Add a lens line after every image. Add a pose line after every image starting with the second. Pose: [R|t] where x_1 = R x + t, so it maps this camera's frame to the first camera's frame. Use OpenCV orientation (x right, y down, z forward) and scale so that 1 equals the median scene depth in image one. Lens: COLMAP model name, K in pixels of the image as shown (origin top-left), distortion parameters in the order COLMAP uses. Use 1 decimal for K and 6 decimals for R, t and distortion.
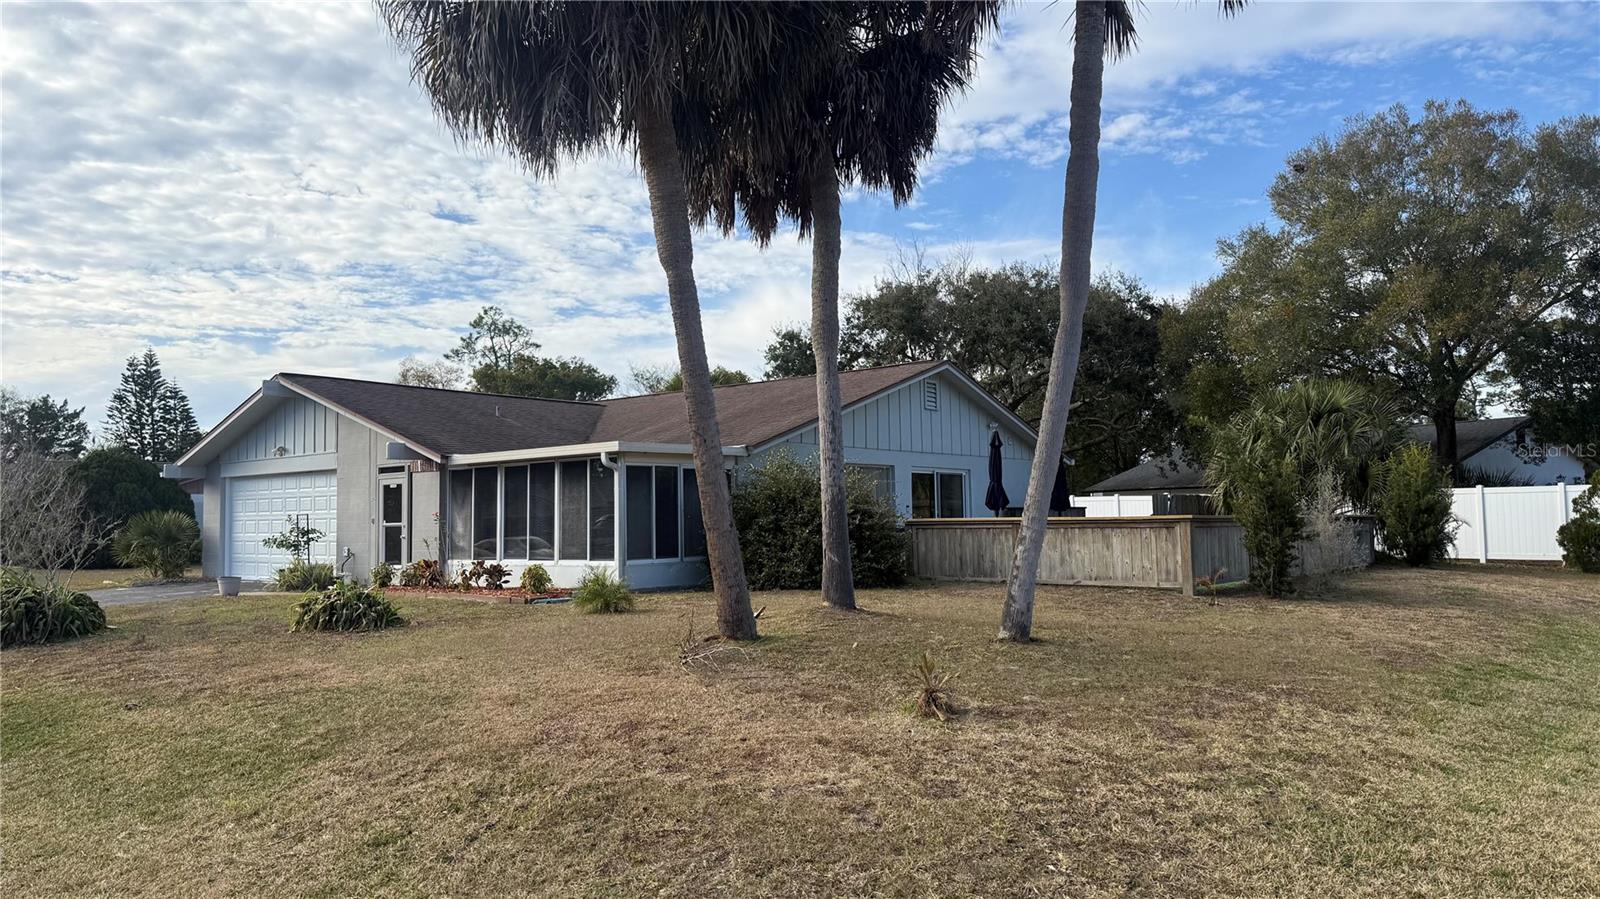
lens RADIAL K [[1215.1, 0, 801.0], [0, 1215.1, 468.5], [0, 0, 1]] dist [0.199564, -0.342577]
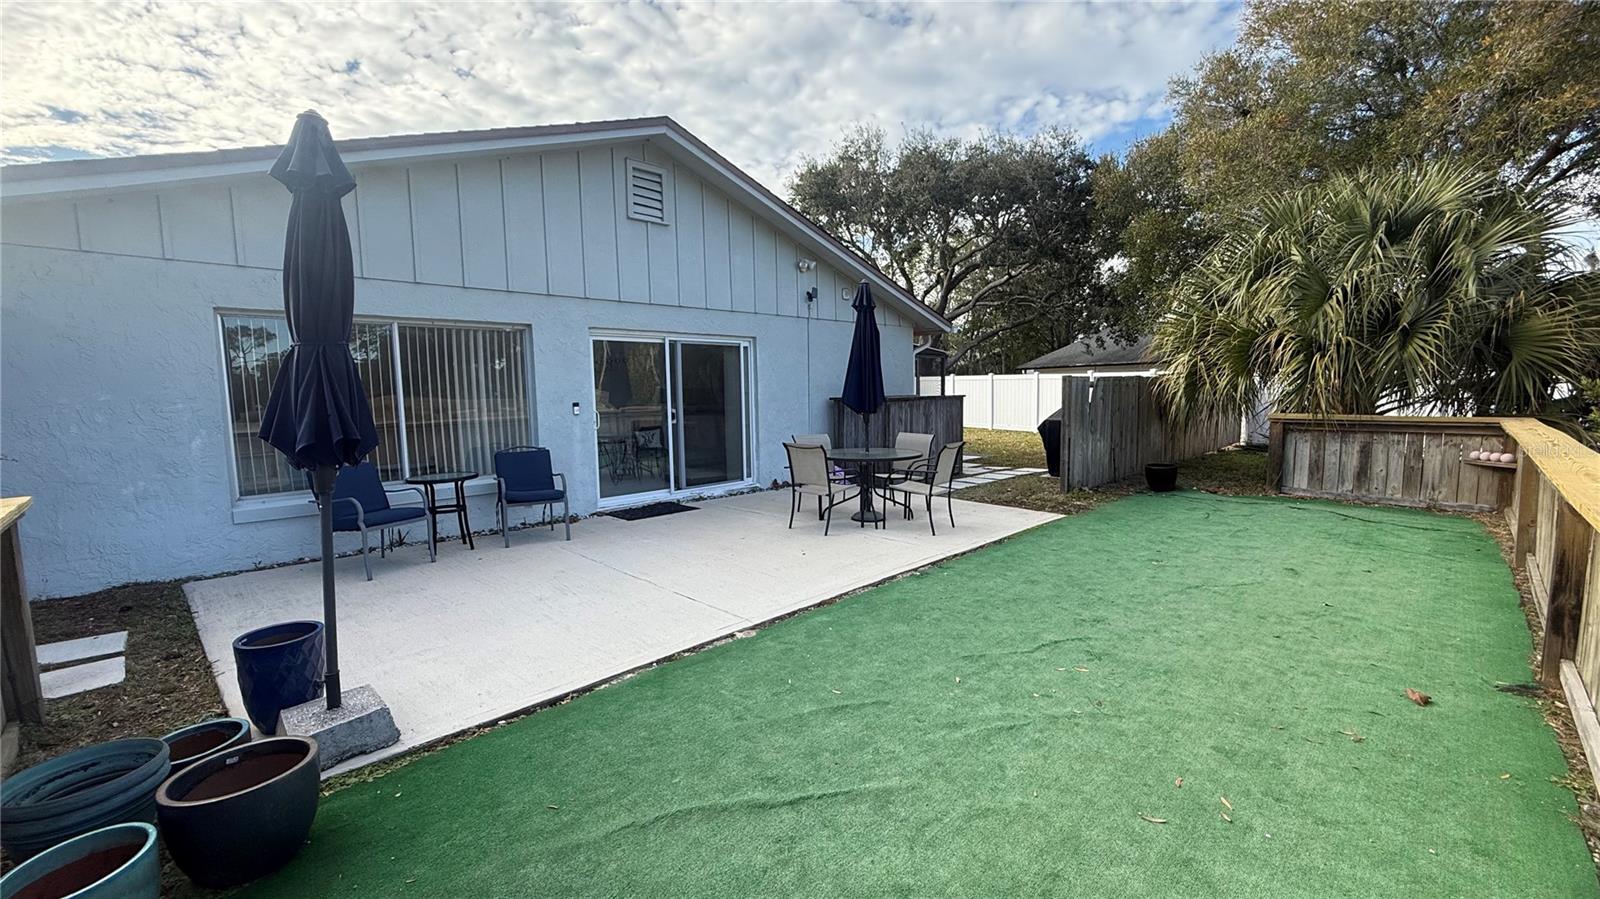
lens RADIAL K [[681.5, 0, 781.2], [0, 681.5, 458.7], [0, 0, 1]] dist [0.016493, -0.000052]
pose [[0.990172, 0.019070, -0.138549, 0.100372], [0.002317, 0.988287, 0.152588, 0.004476], [0.139836, -0.151409, 0.978530, 0.328178]]
